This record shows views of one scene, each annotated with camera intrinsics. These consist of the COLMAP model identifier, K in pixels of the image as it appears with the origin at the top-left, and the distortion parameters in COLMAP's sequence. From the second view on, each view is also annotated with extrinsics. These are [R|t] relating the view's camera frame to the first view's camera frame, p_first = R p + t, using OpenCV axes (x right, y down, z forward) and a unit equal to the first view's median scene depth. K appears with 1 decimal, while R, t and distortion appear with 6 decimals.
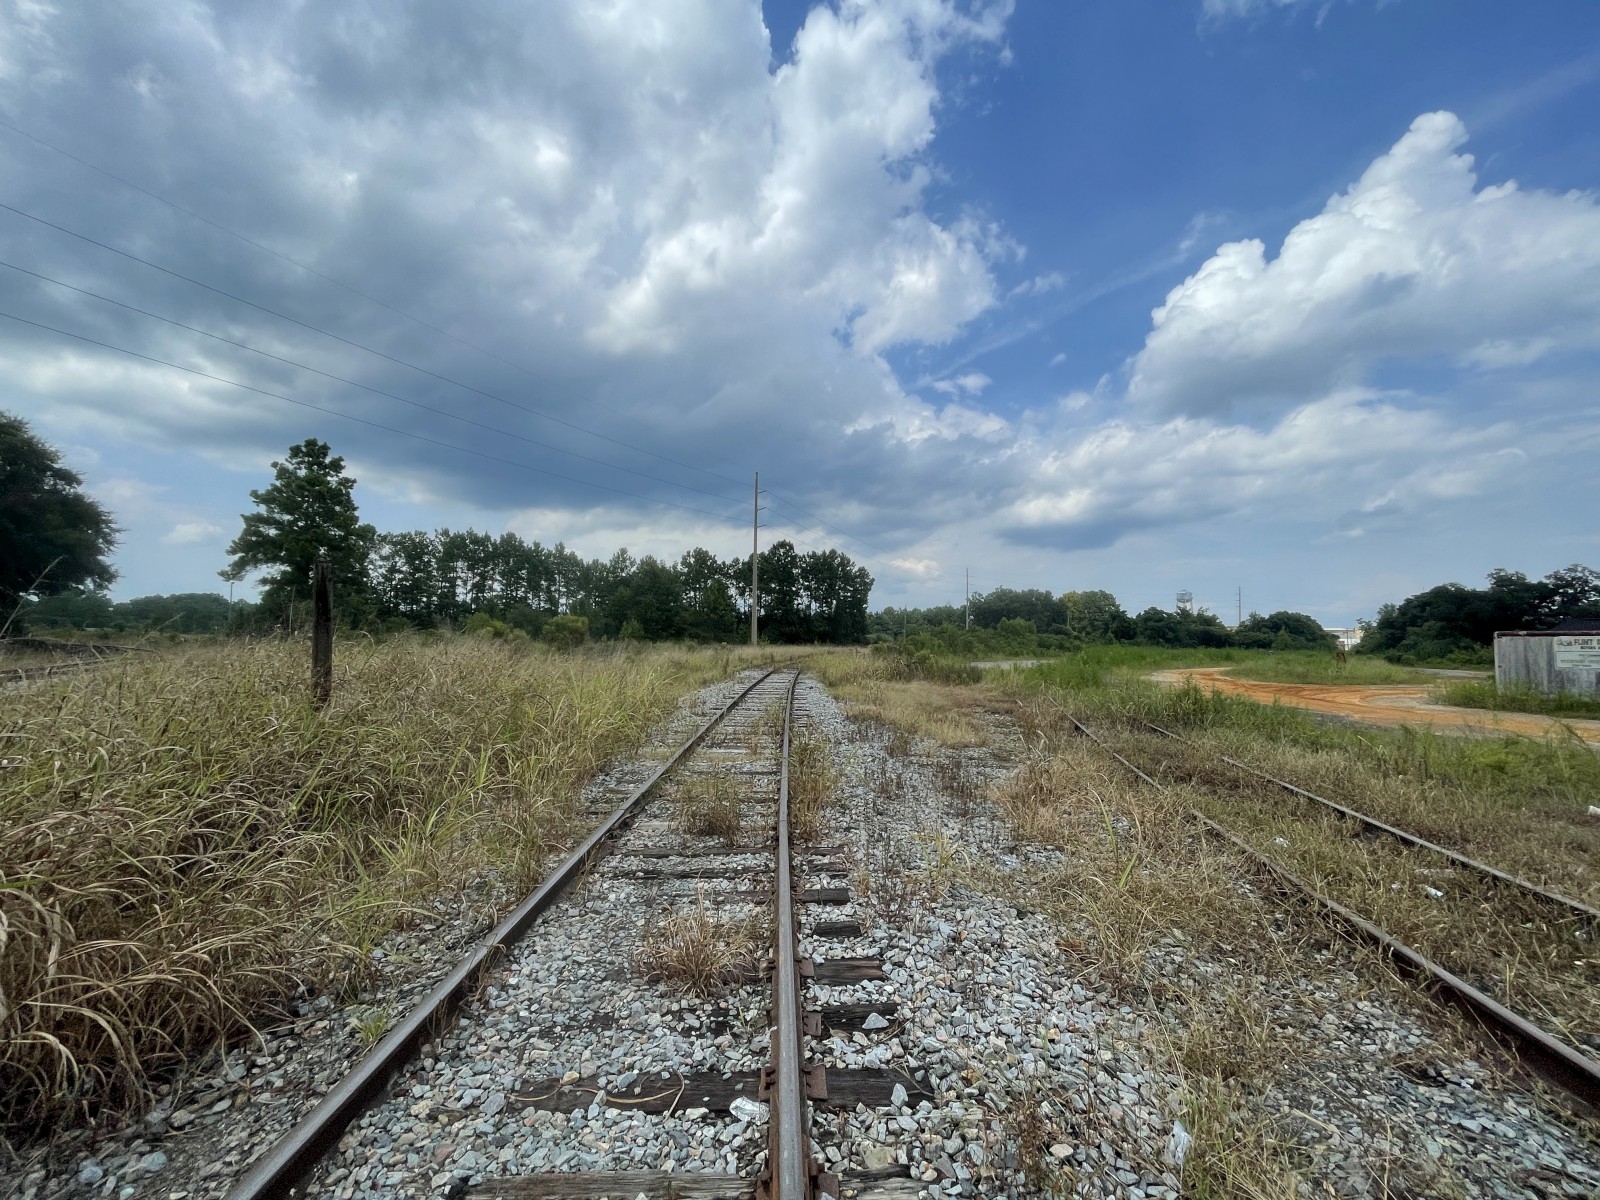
lens RADIAL K [[639.2, 0, 798.5], [0, 639.2, 604.2], [0, 0, 1]] dist [-0.010760, -0.000207]
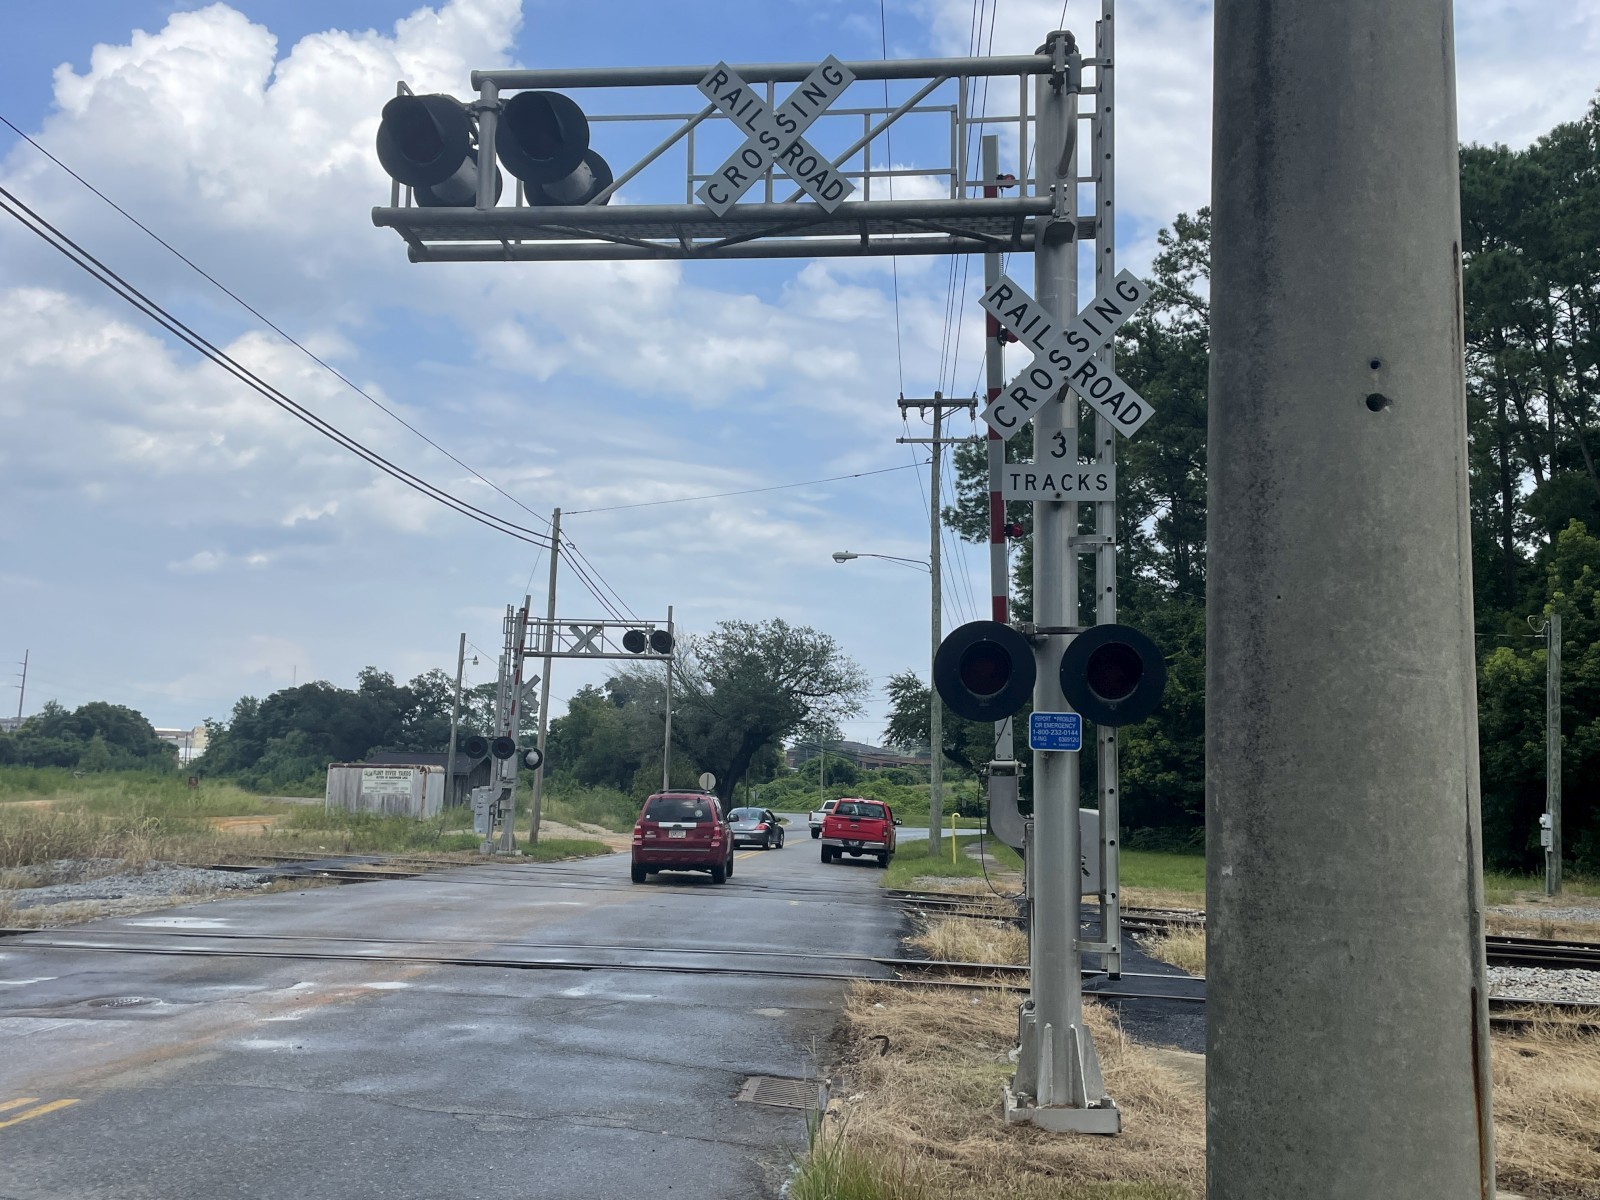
lens RADIAL K [[1370.5, 0, 803.2], [0, 1370.5, 596.3], [0, 0, 1]] dist [0.103071, -0.131605]
pose [[0.423390, 0.114735, 0.898653, -0.110829], [-0.071509, 0.993085, -0.093101, -0.011048], [-0.903121, -0.024844, 0.428667, -0.113062]]
